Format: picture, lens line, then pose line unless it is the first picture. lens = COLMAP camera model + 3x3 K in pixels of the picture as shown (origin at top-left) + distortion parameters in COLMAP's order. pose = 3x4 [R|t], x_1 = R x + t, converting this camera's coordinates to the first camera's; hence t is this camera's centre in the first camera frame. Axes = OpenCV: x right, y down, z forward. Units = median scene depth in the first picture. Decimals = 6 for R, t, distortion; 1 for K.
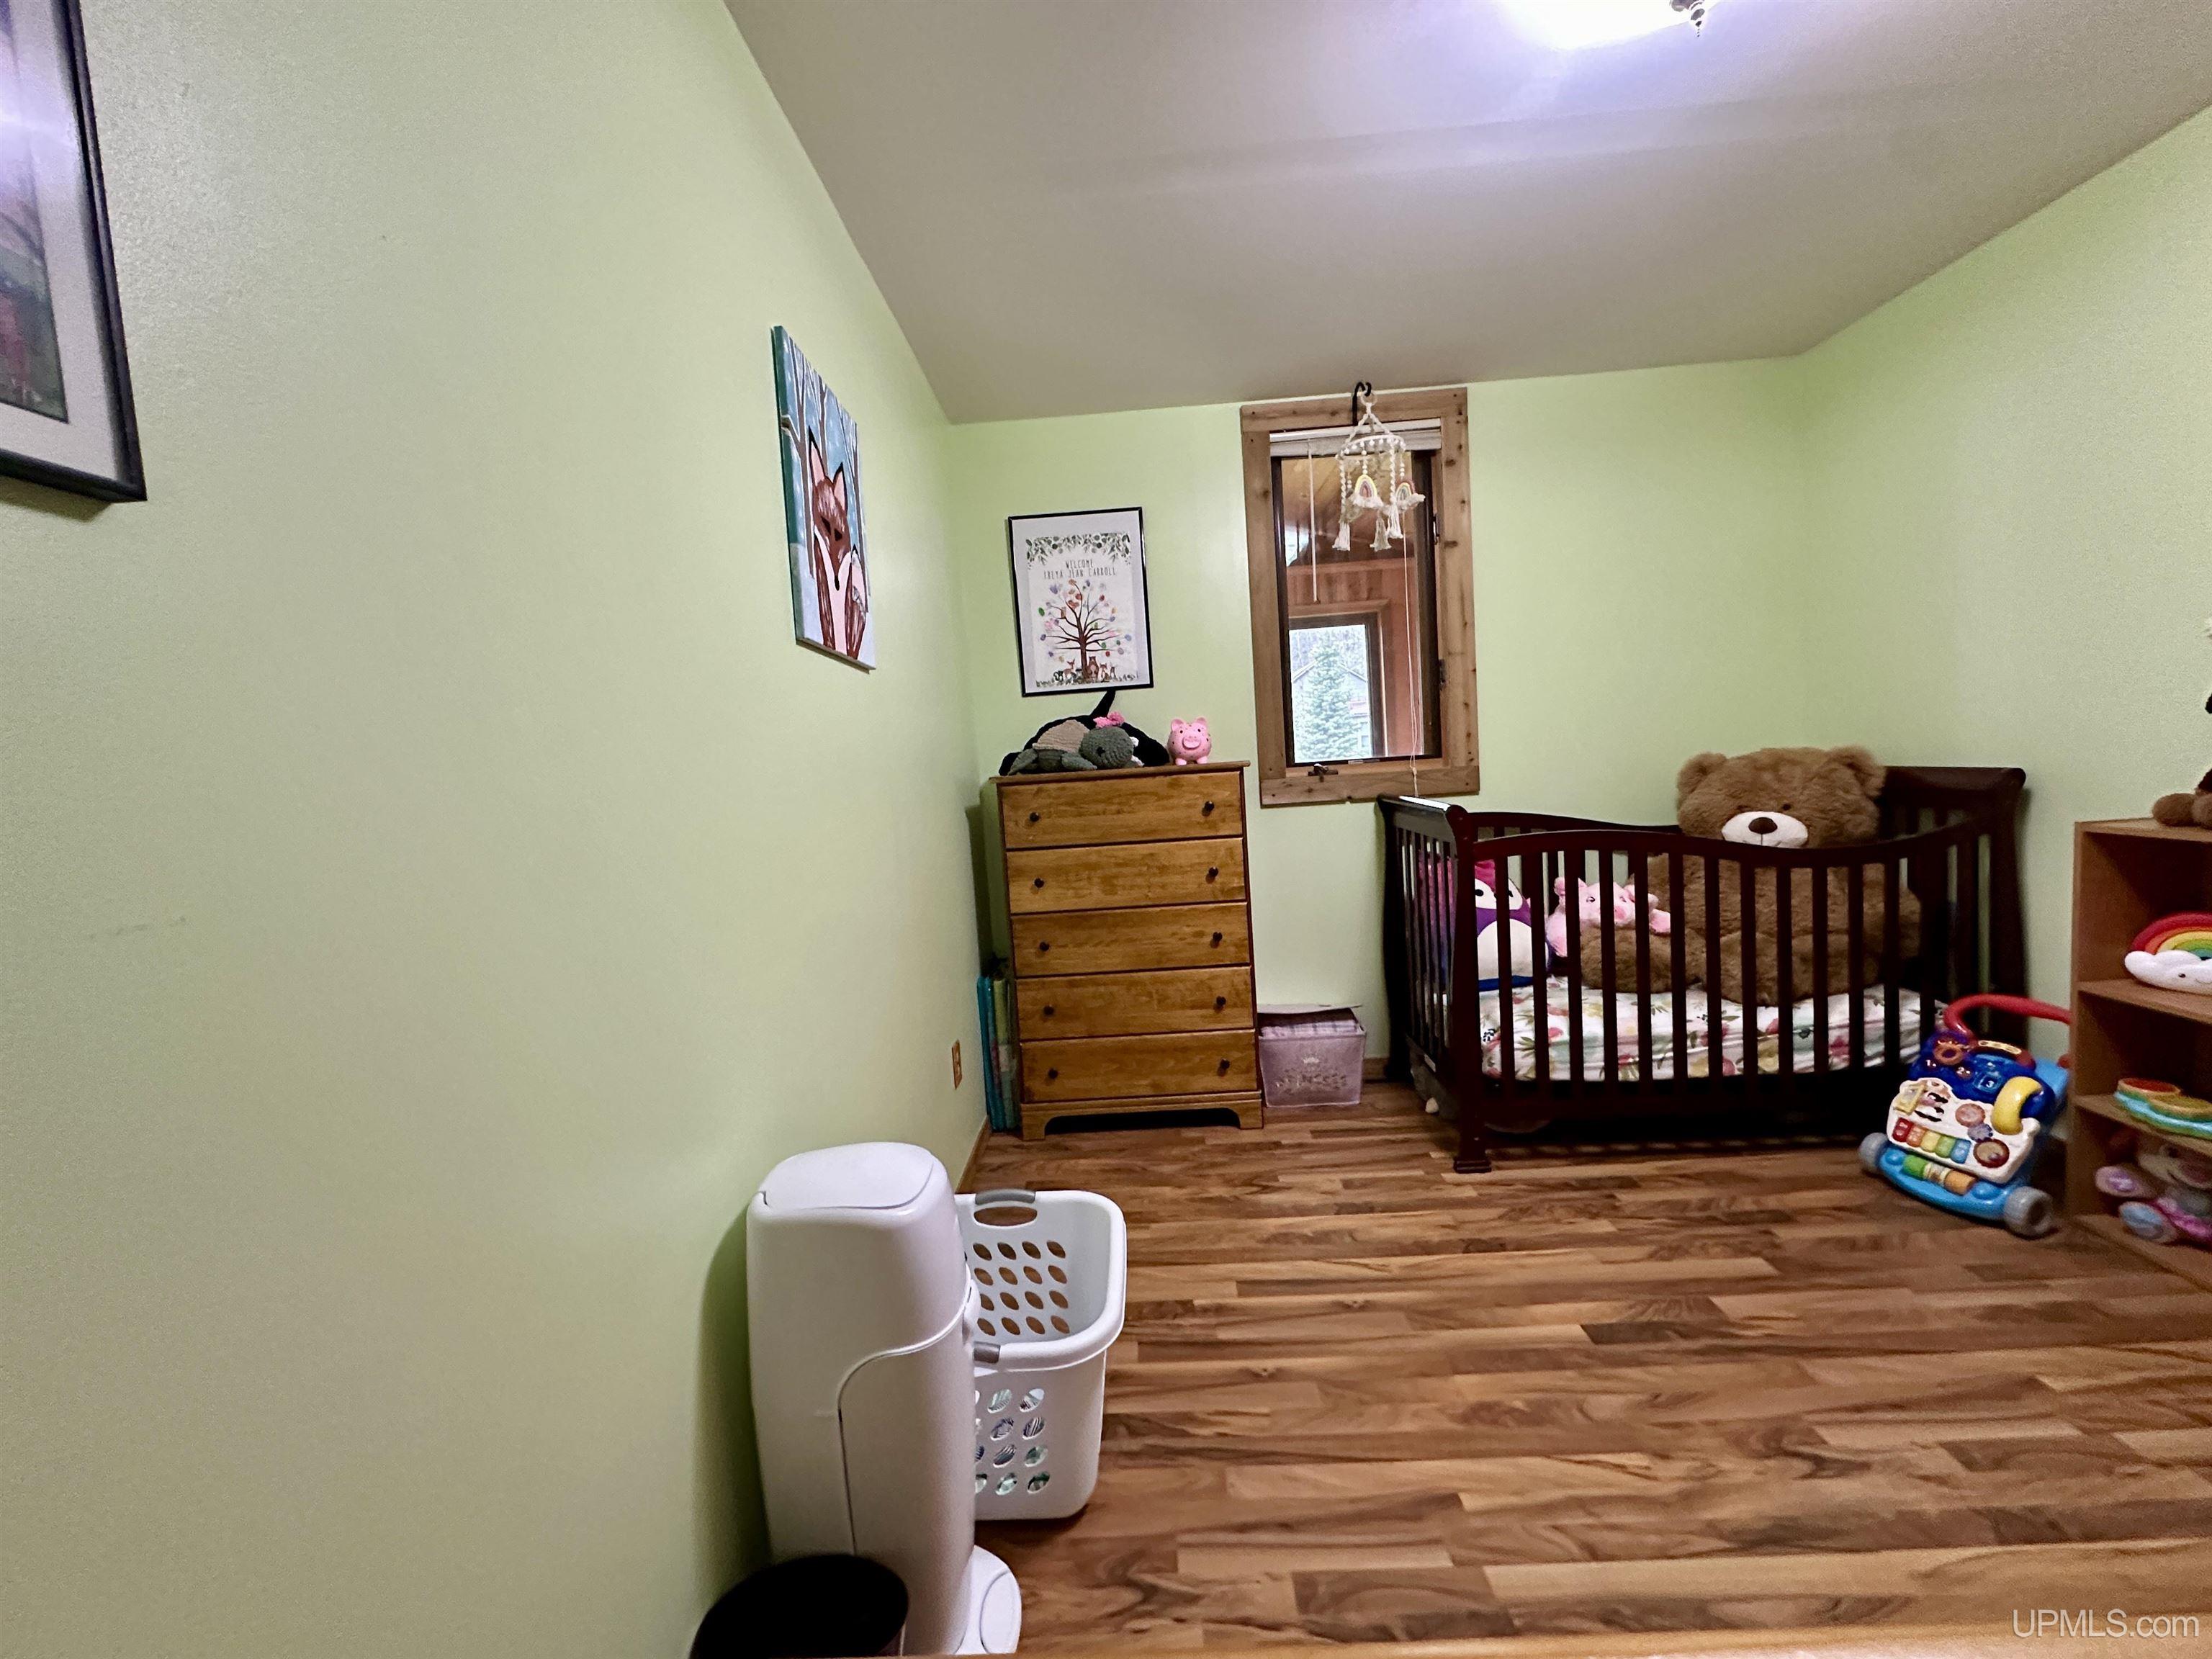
lens RADIAL K [[881.1, 0, 1106.0], [0, 881.1, 829.5], [0, 0, 1]] dist [-0.003700, 0.001036]
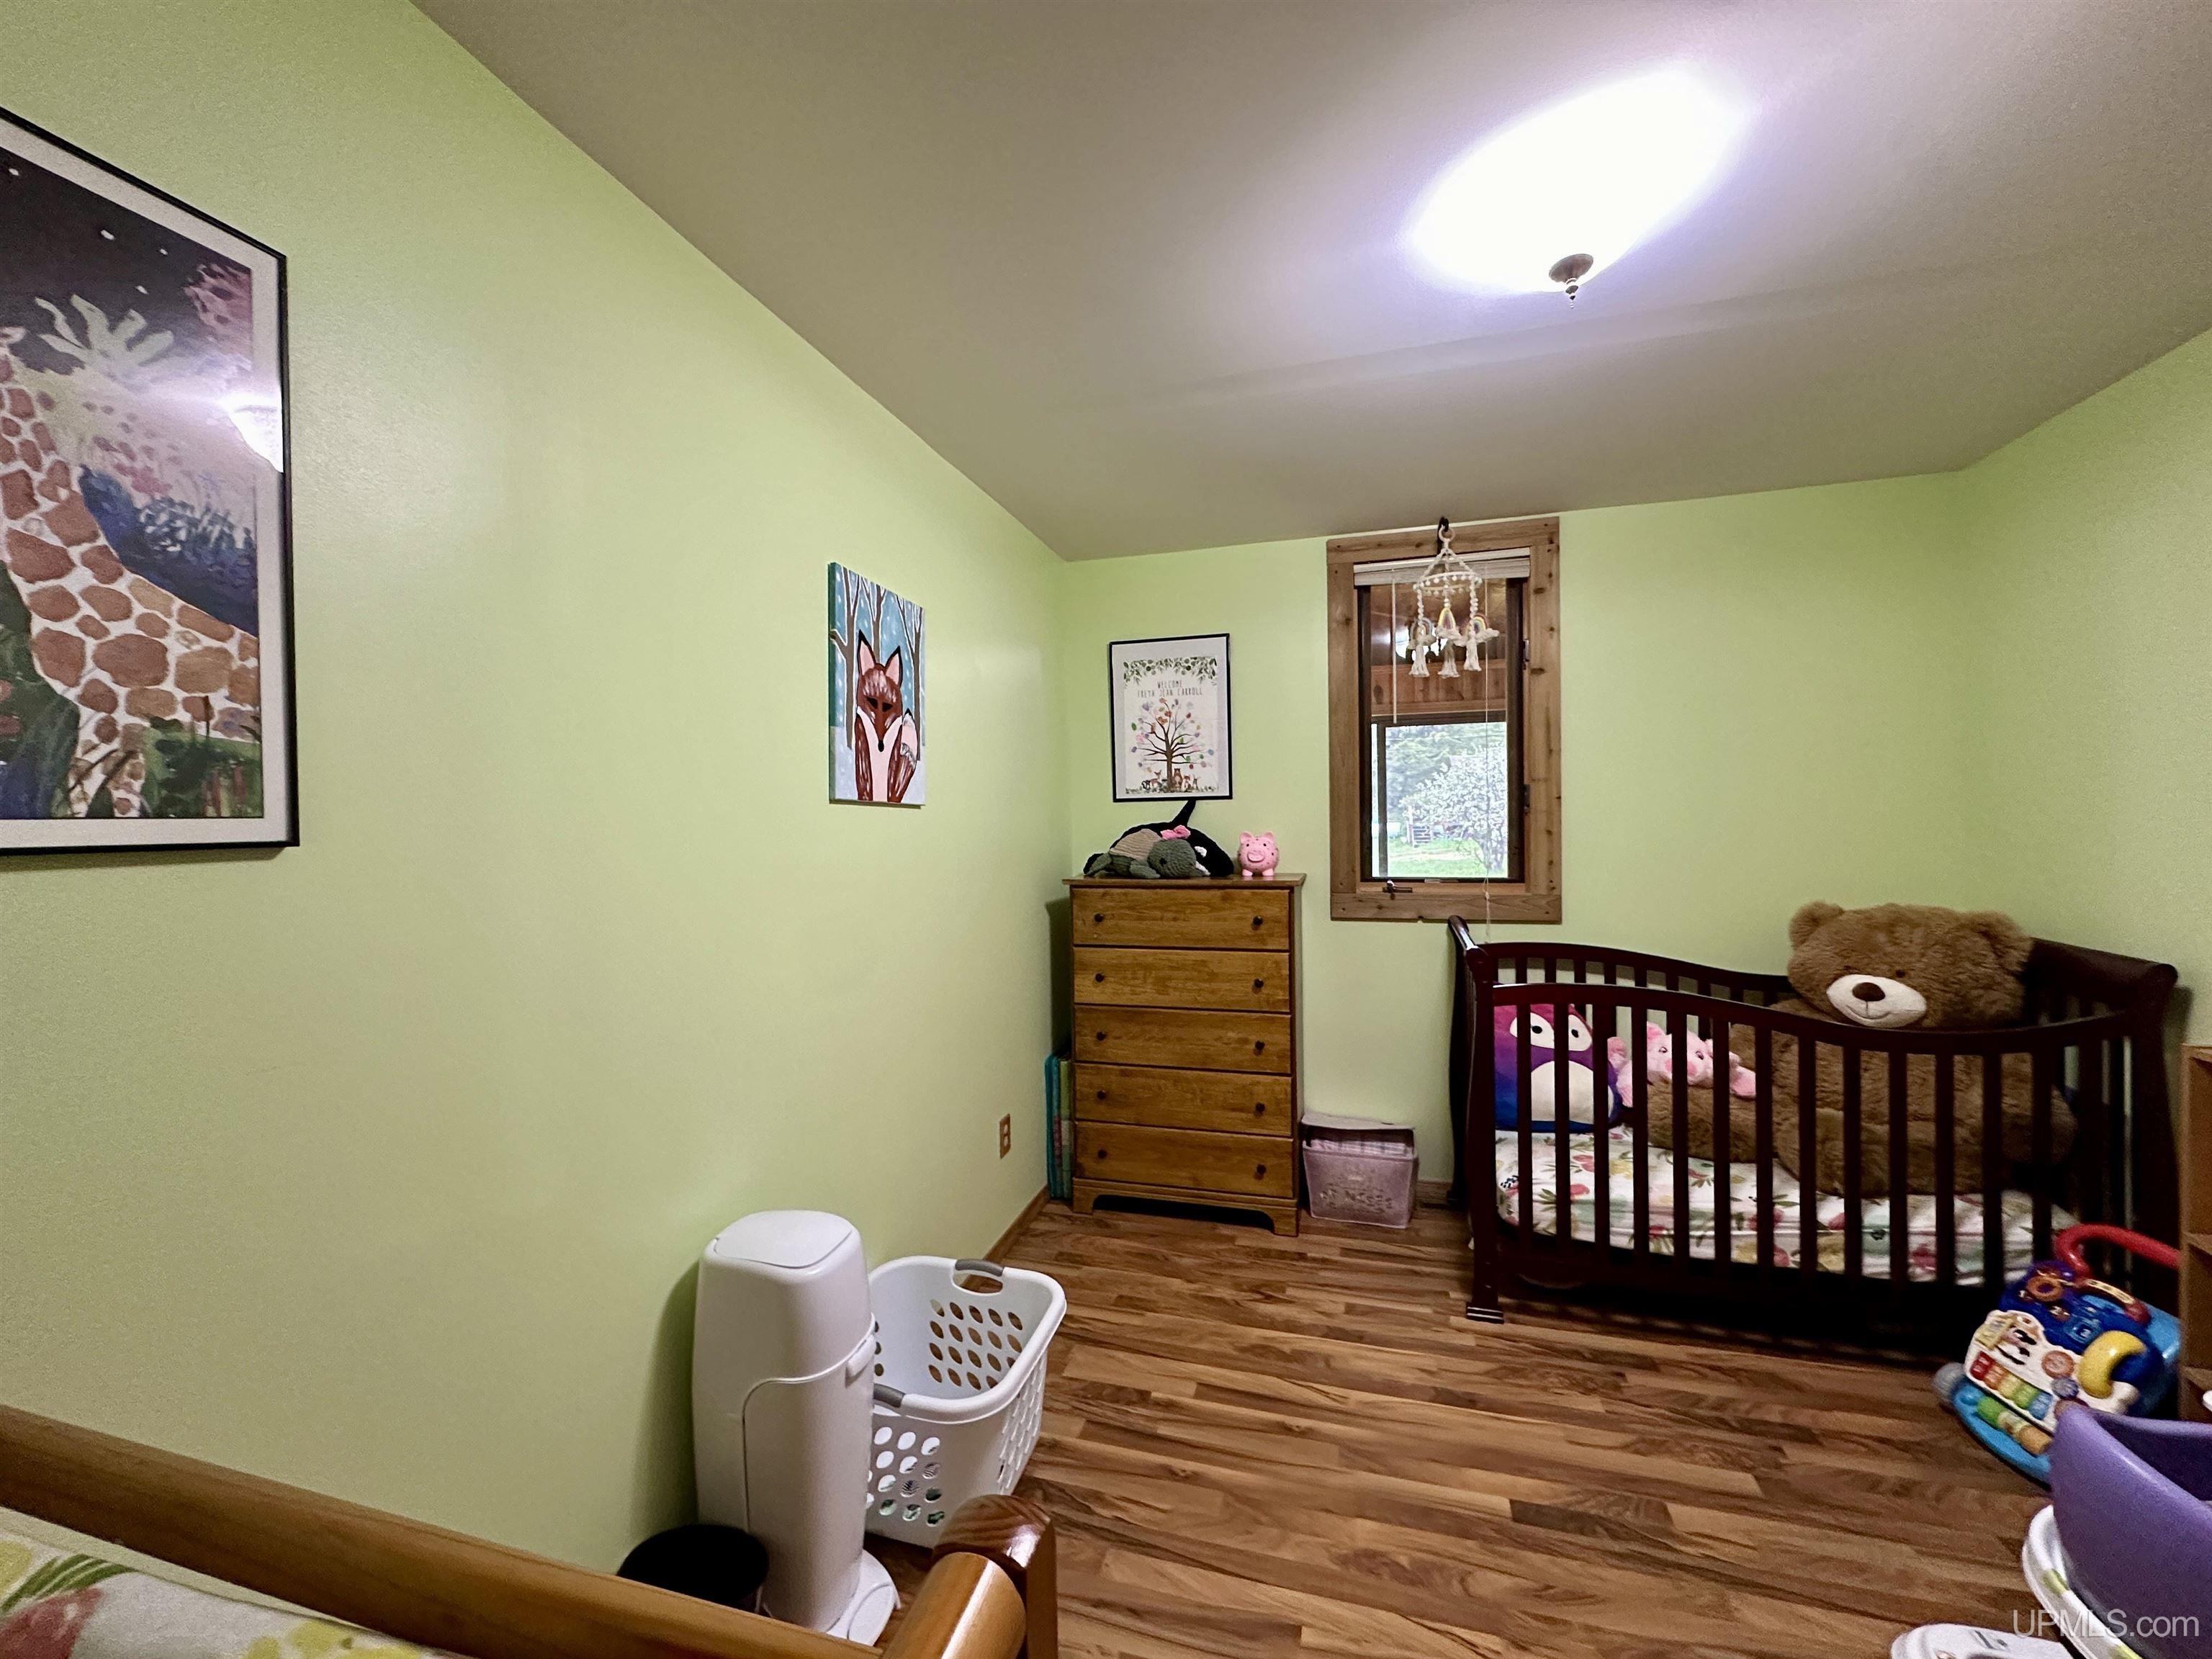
lens RADIAL K [[881.1, 0, 1106.0], [0, 881.1, 829.5], [0, 0, 1]] dist [-0.003700, 0.001036]
pose [[0.967262, 0.054192, -0.247926, 0.219508], [-0.066564, 0.996907, -0.041791, -0.088723], [0.244894, 0.056926, 0.967877, -0.088040]]
